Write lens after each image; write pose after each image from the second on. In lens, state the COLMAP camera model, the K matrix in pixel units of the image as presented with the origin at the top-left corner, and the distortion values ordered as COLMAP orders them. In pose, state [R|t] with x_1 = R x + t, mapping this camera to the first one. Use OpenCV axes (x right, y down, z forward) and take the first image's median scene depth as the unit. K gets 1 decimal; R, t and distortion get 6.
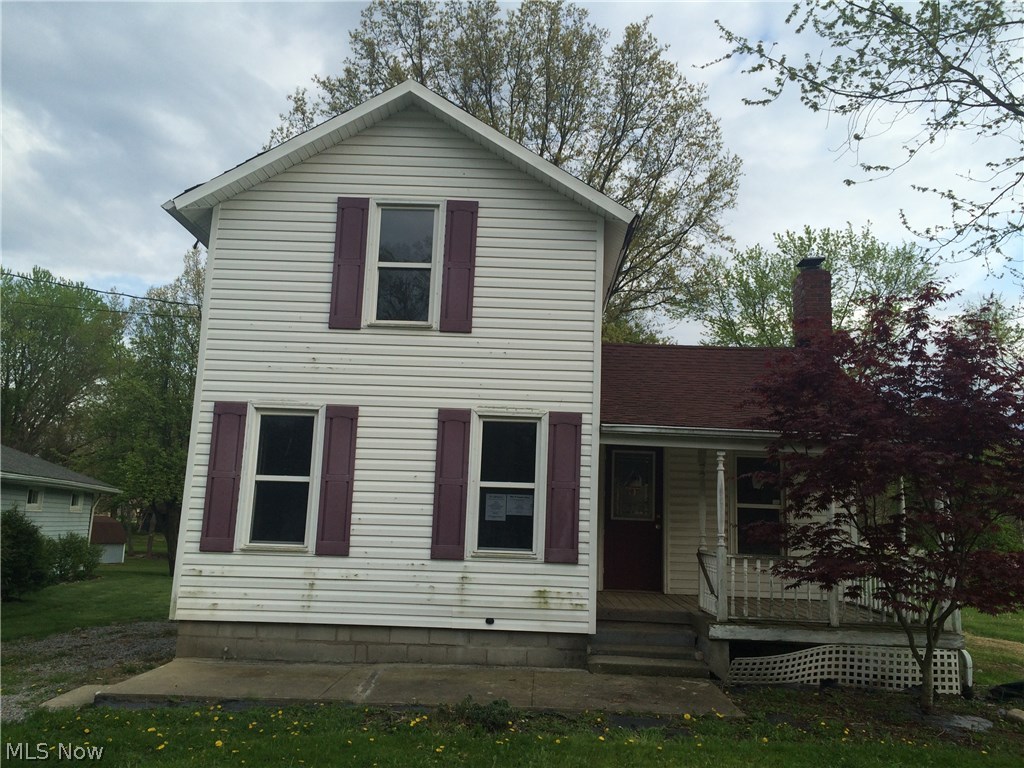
lens RADIAL K [[876.1, 0, 512.0], [0, 876.1, 384.0], [0, 0, 1]] dist [0.079574, -0.108346]
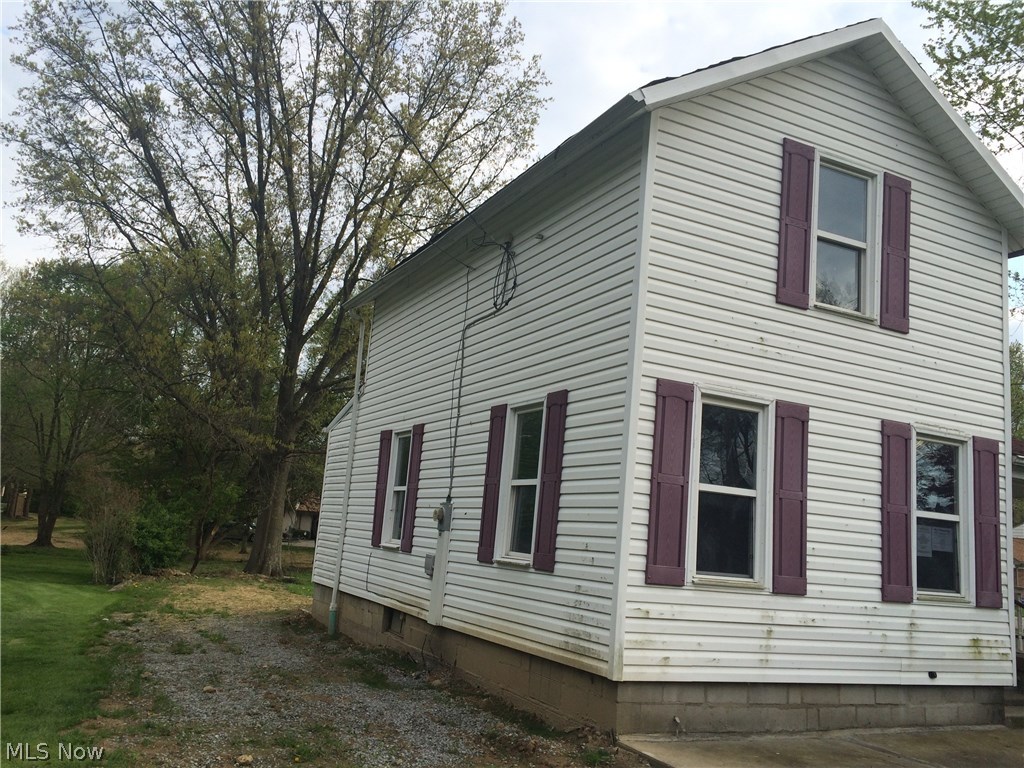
lens RADIAL K [[876.1, 0, 512.0], [0, 876.1, 384.0], [0, 0, 1]] dist [0.079574, -0.108346]
pose [[0.885155, 0.118415, 0.449975, -0.791623], [-0.125752, 0.991967, -0.013675, 0.051017], [-0.447980, -0.044481, 0.892936, 0.416177]]
